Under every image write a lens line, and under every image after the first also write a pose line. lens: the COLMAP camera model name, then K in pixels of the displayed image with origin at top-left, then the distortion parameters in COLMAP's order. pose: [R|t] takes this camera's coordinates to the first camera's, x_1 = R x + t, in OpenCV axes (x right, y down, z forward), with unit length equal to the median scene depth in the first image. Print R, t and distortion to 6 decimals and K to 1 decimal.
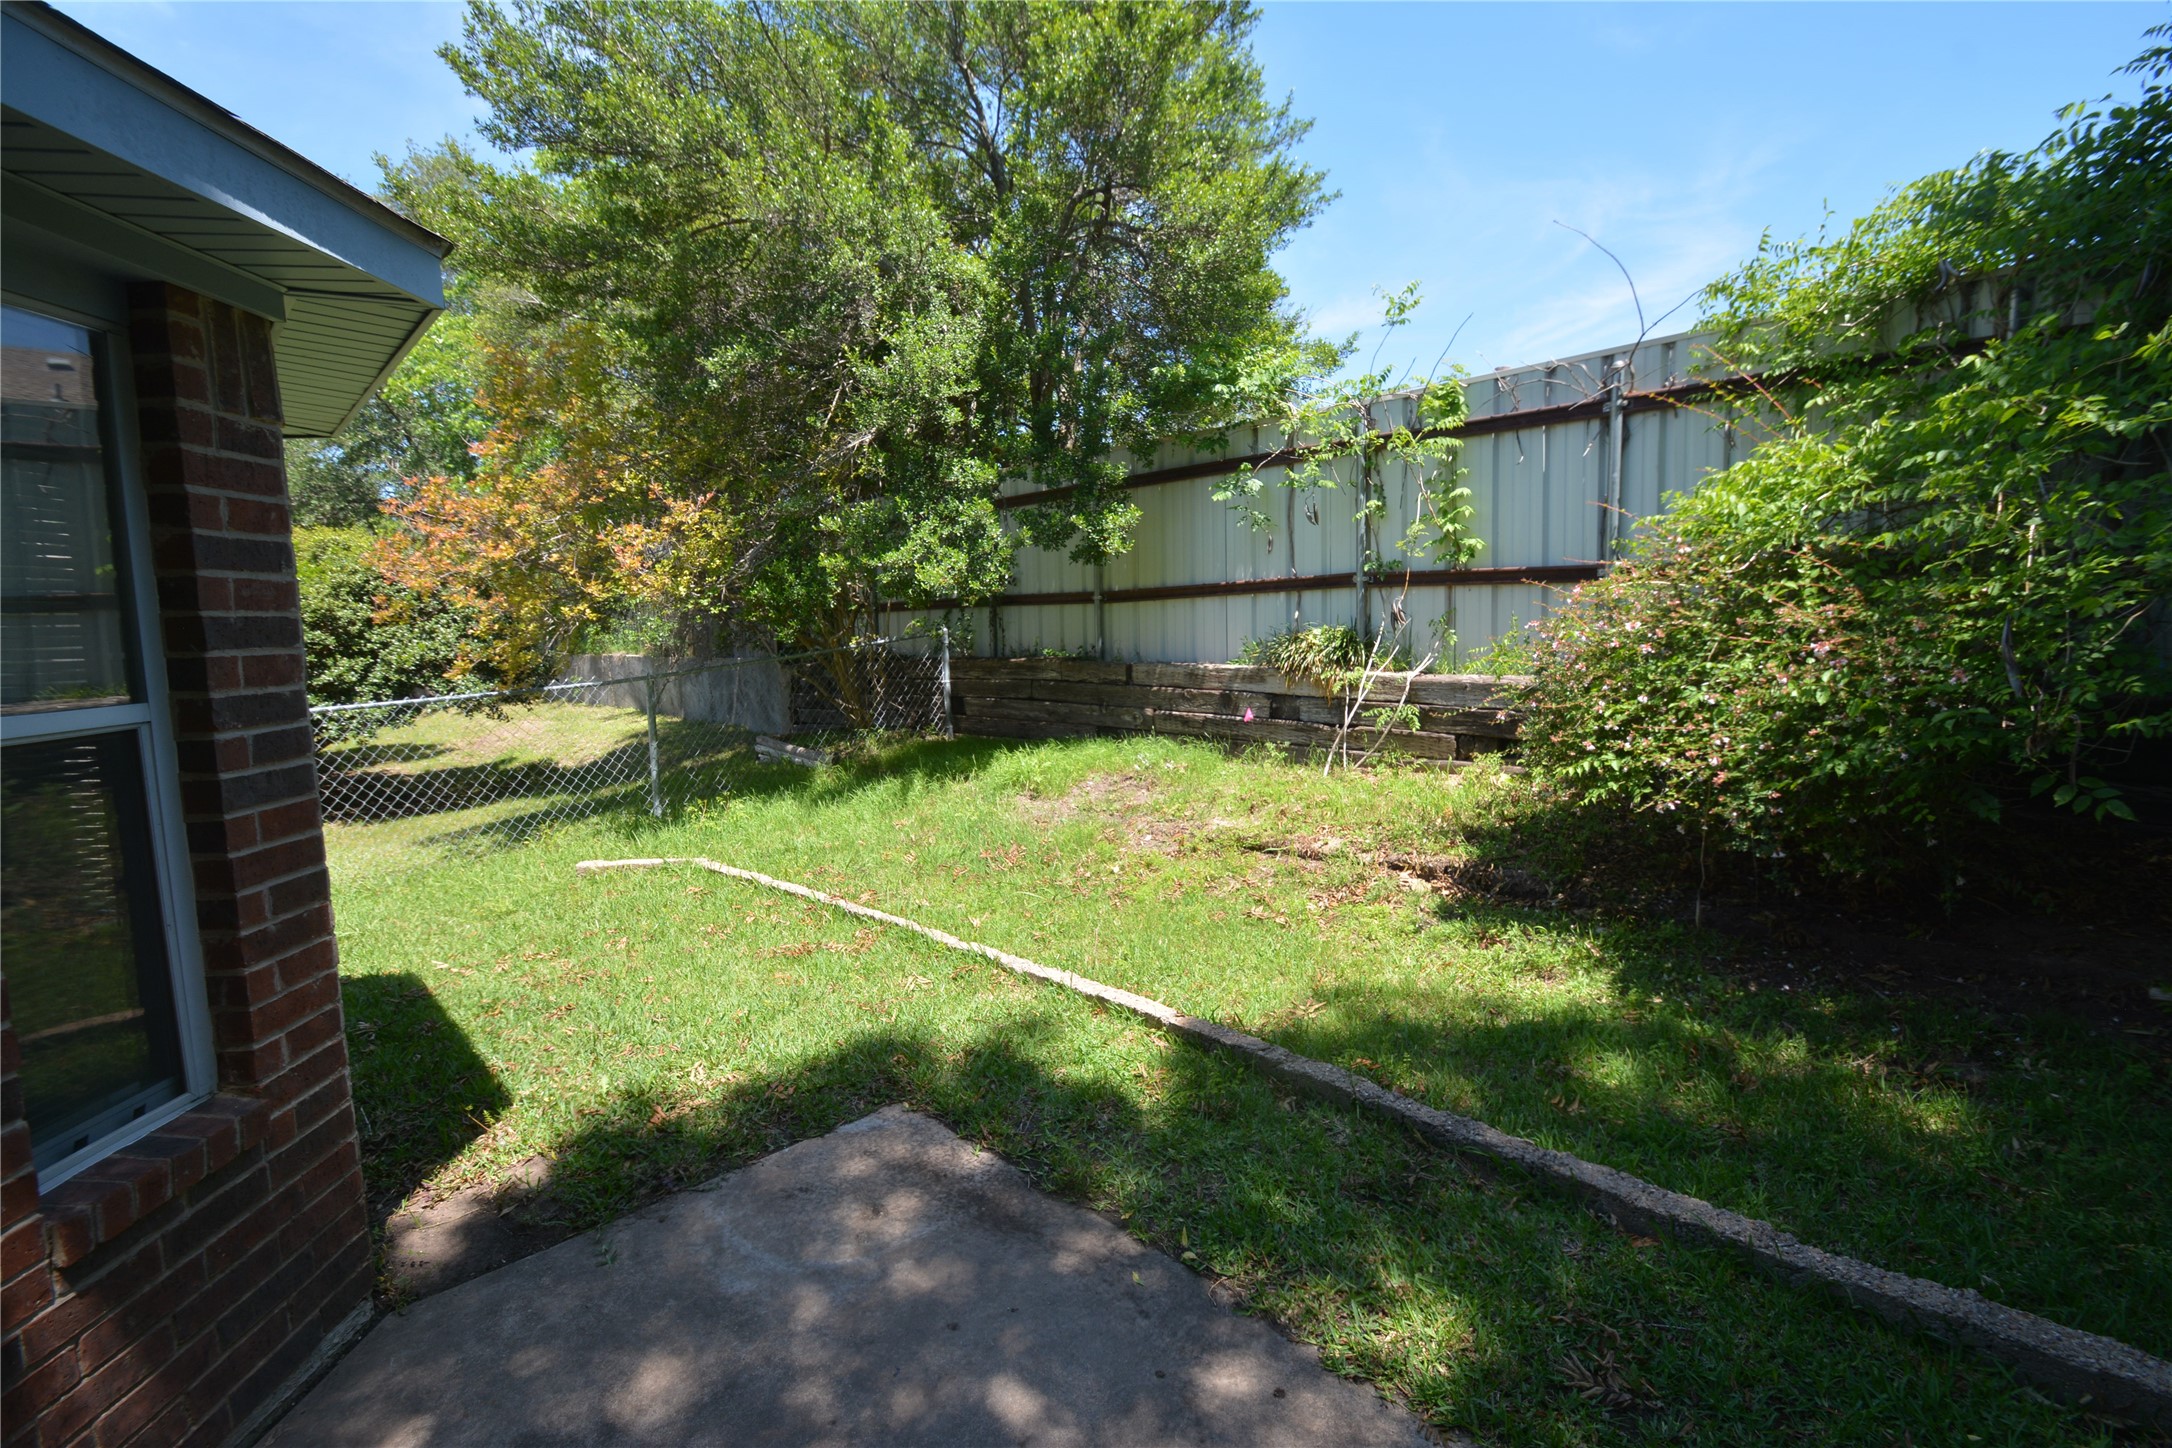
lens RADIAL K [[954.8, 0, 1086.0], [0, 954.8, 724.0], [0, 0, 1]] dist [0.009658, -0.015709]
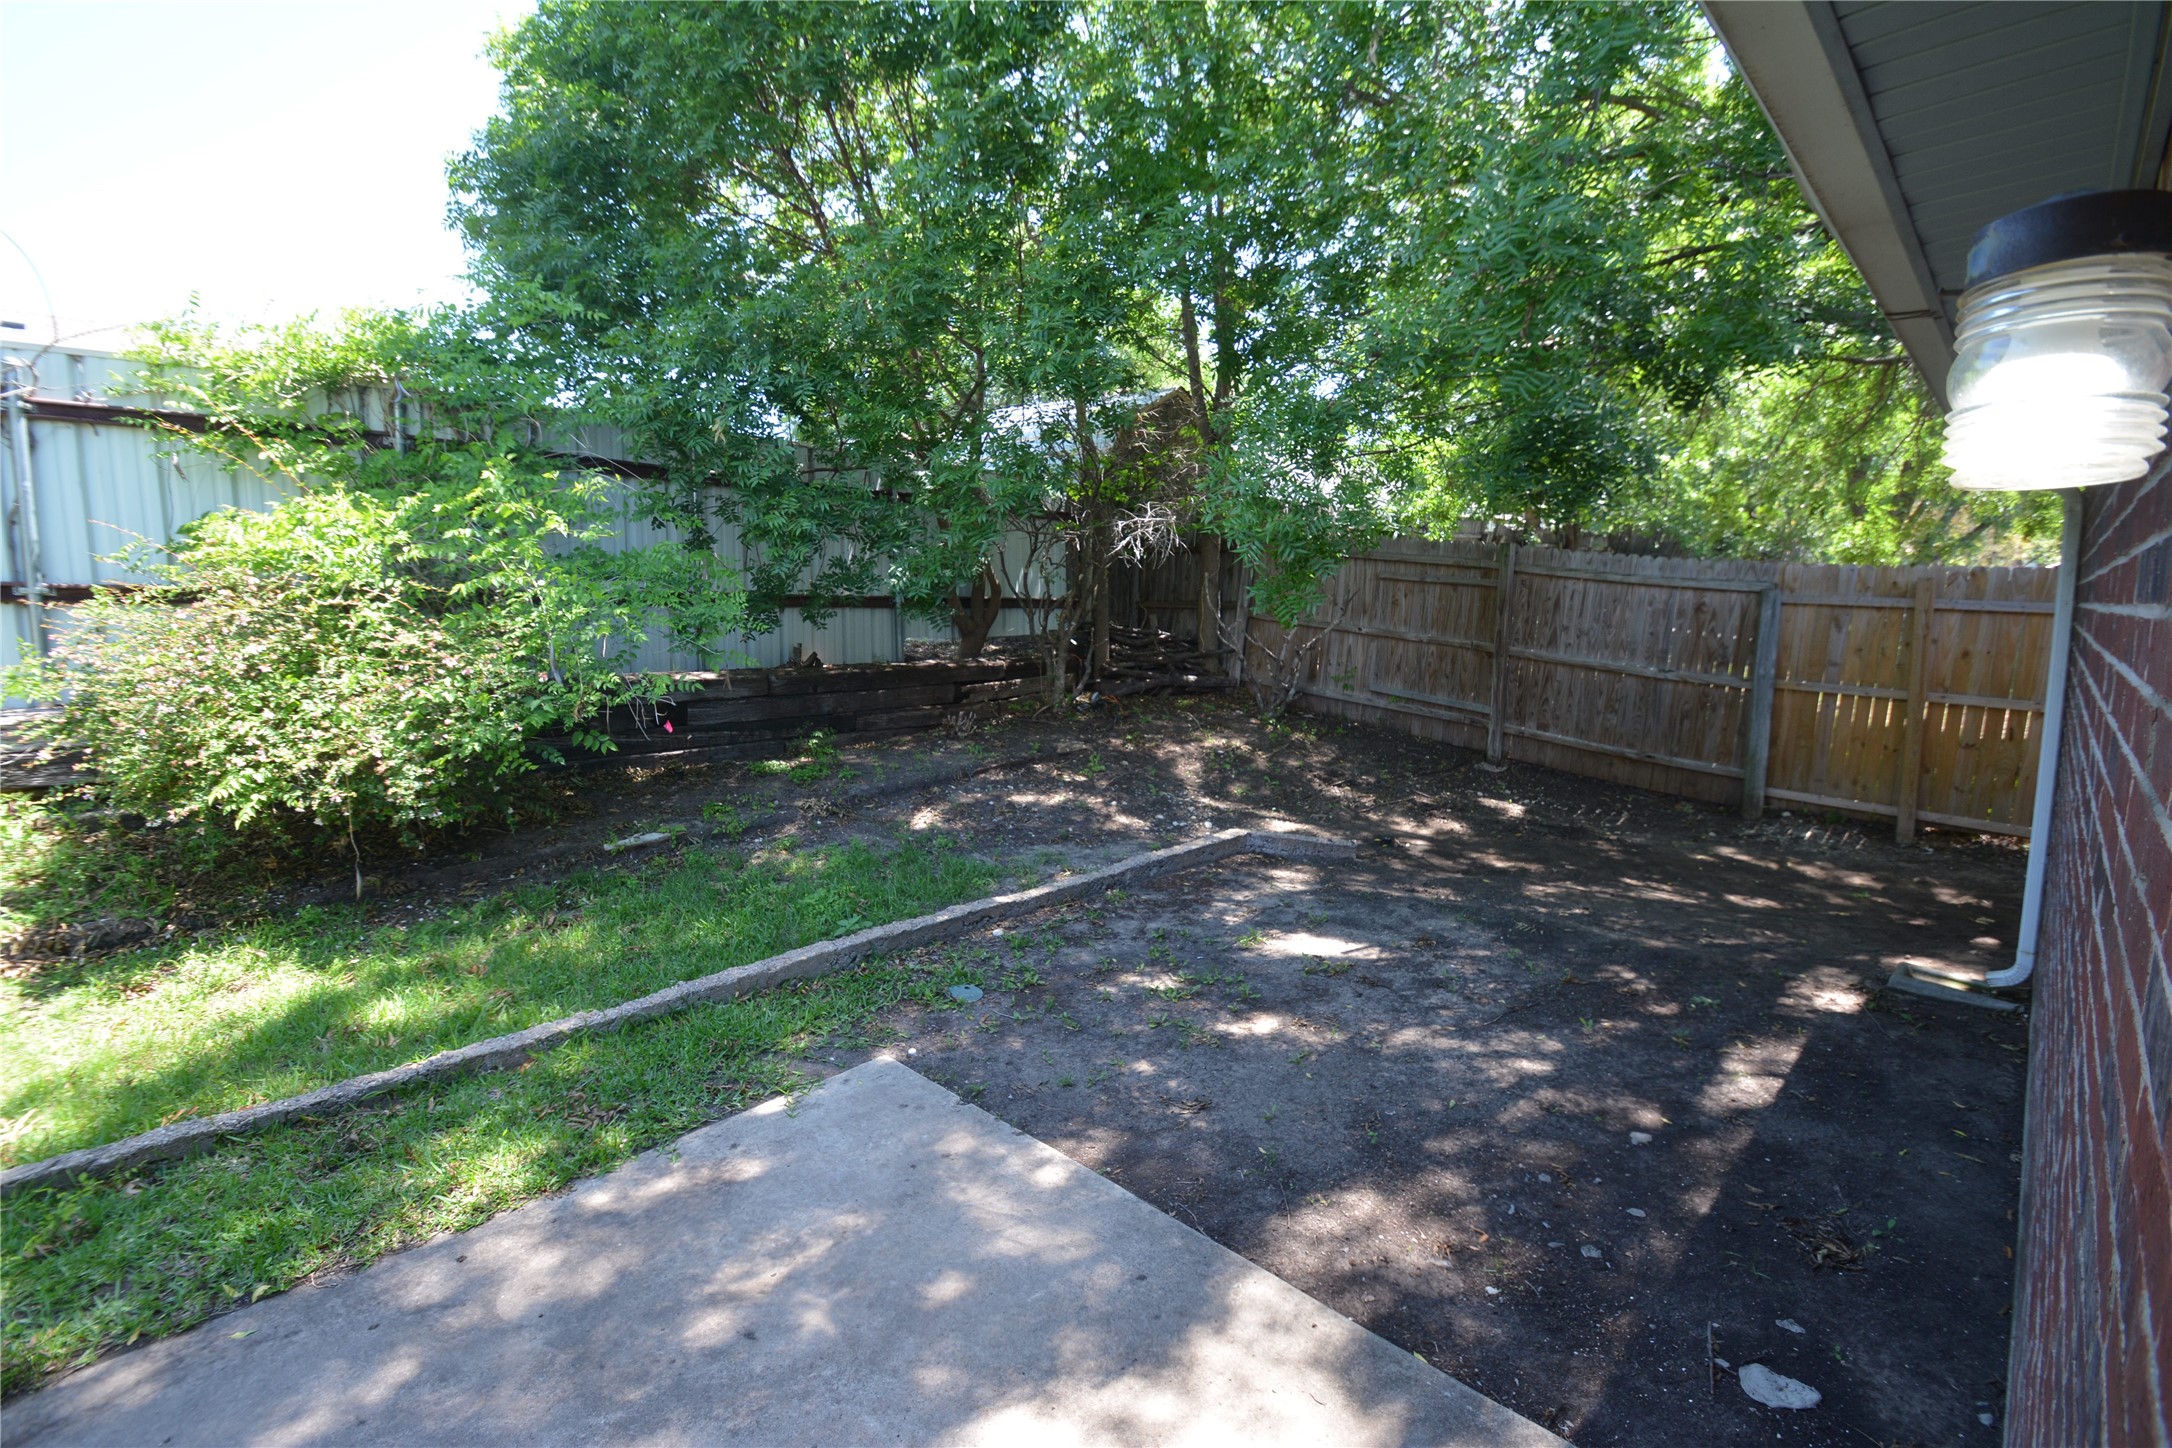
lens RADIAL K [[954.8, 0, 1086.0], [0, 954.8, 724.0], [0, 0, 1]] dist [0.009658, -0.015709]
pose [[-0.005844, -0.099977, 0.994973, -0.524688], [0.111156, 0.988758, 0.100006, -0.021377], [-0.993786, 0.111182, 0.005334, 0.042619]]
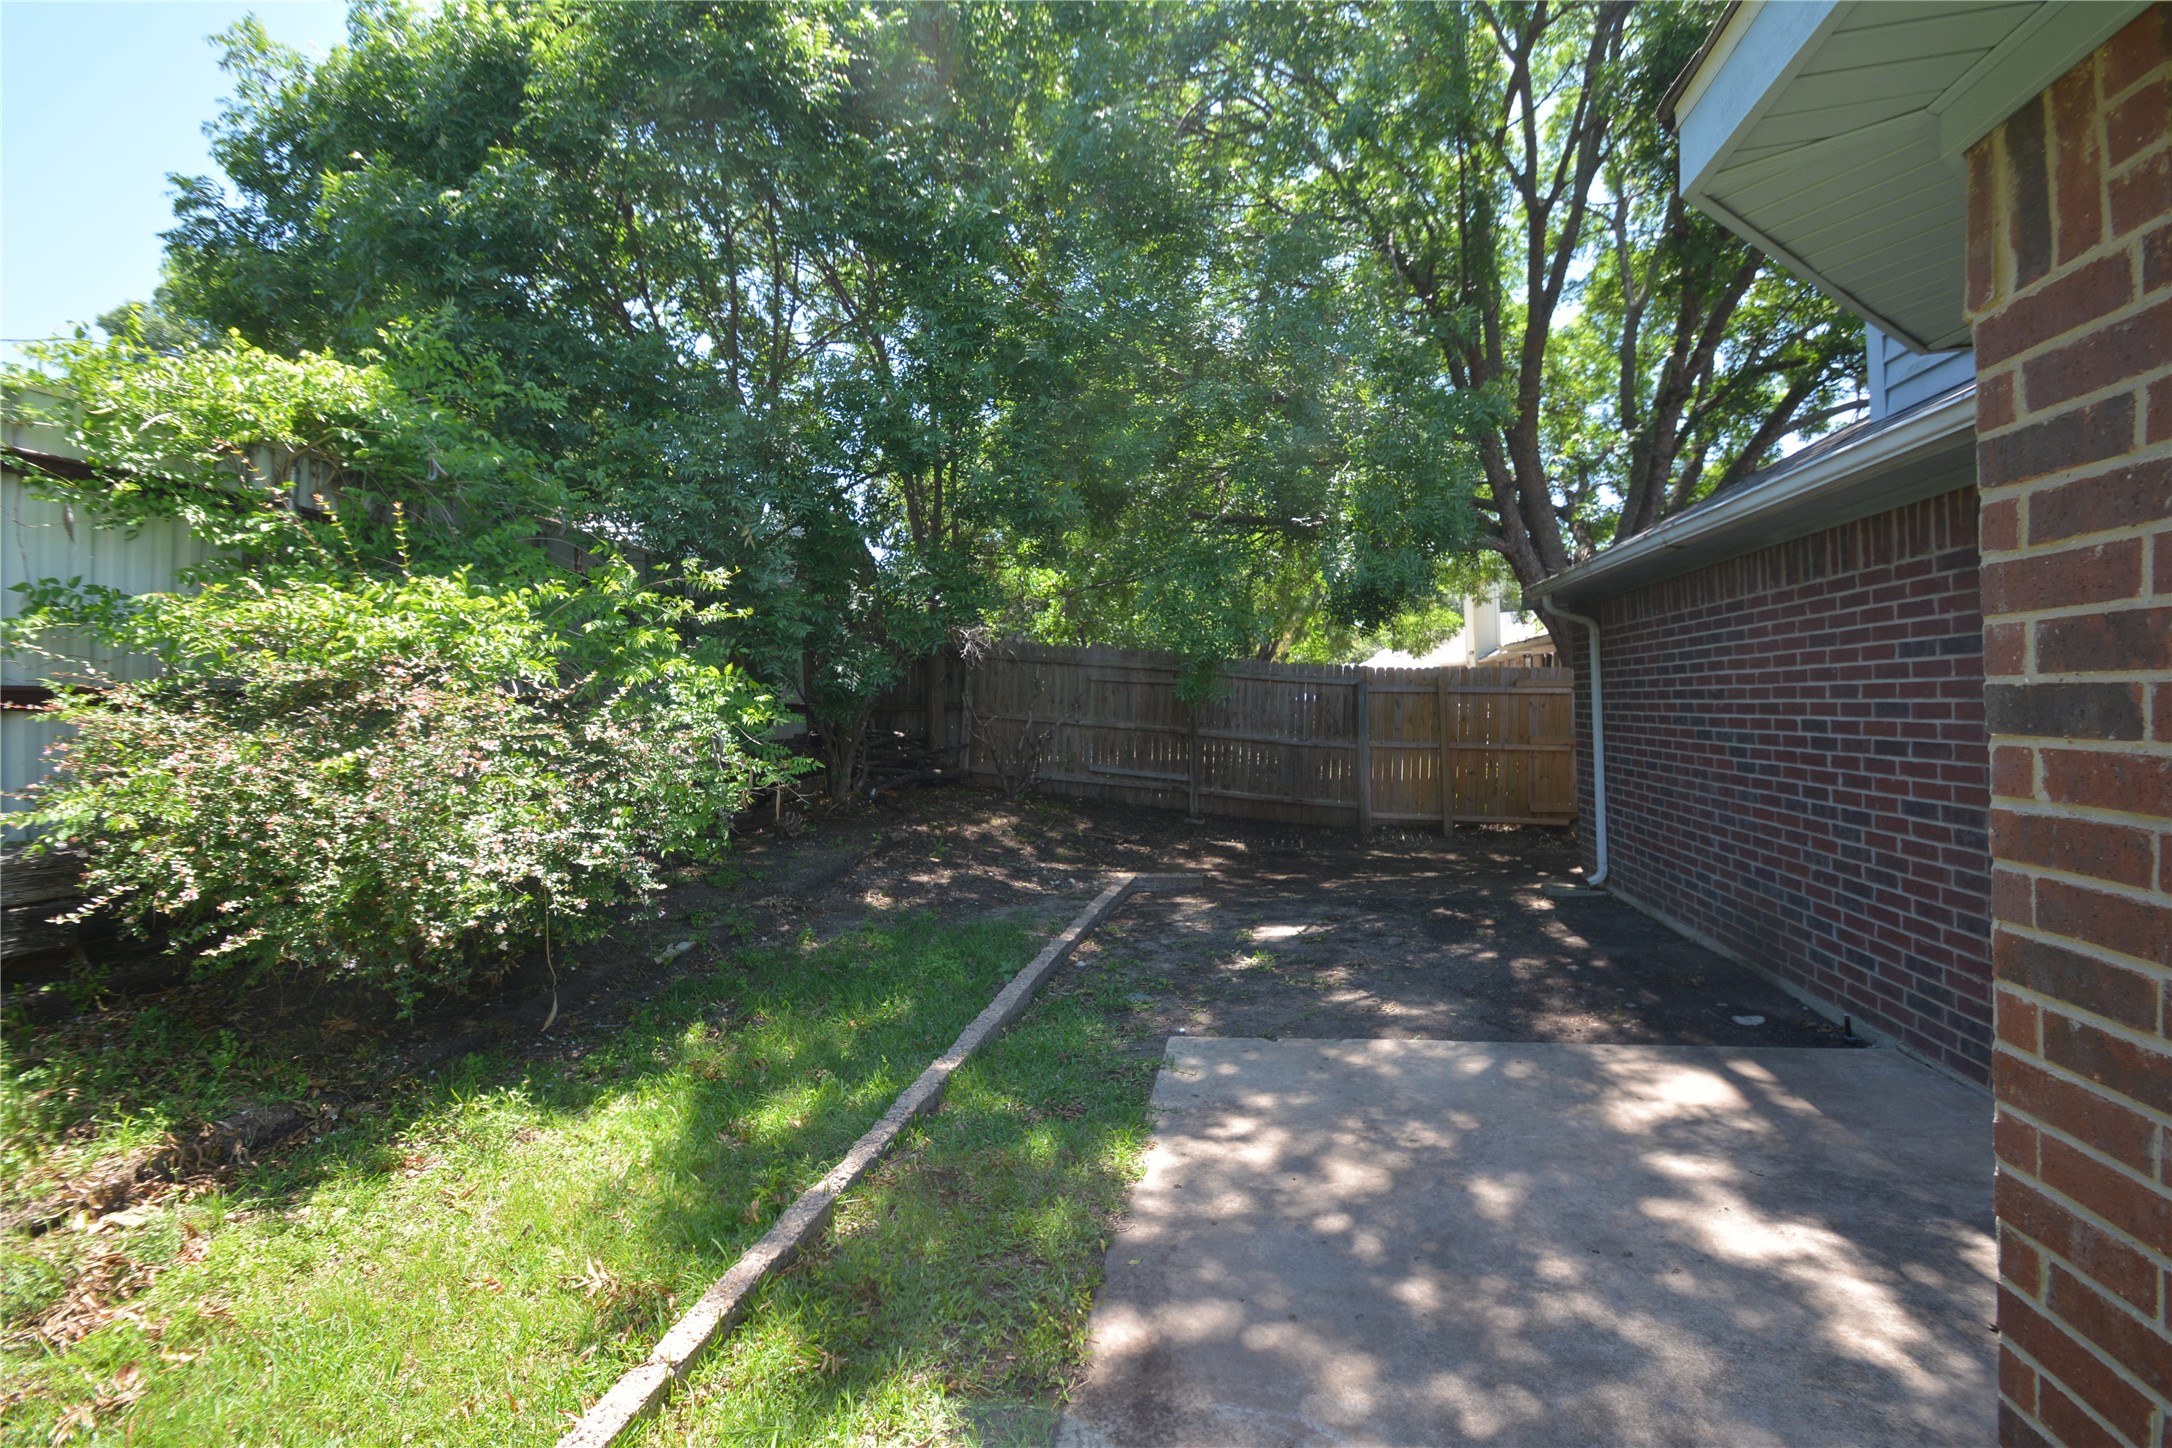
lens RADIAL K [[954.8, 0, 1086.0], [0, 954.8, 724.0], [0, 0, 1]] dist [0.009658, -0.015709]
pose [[-0.567734, 0.029203, 0.822694, -0.567135], [0.131983, 0.989672, 0.055951, -0.098485], [-0.812563, 0.140347, -0.565725, 1.014634]]
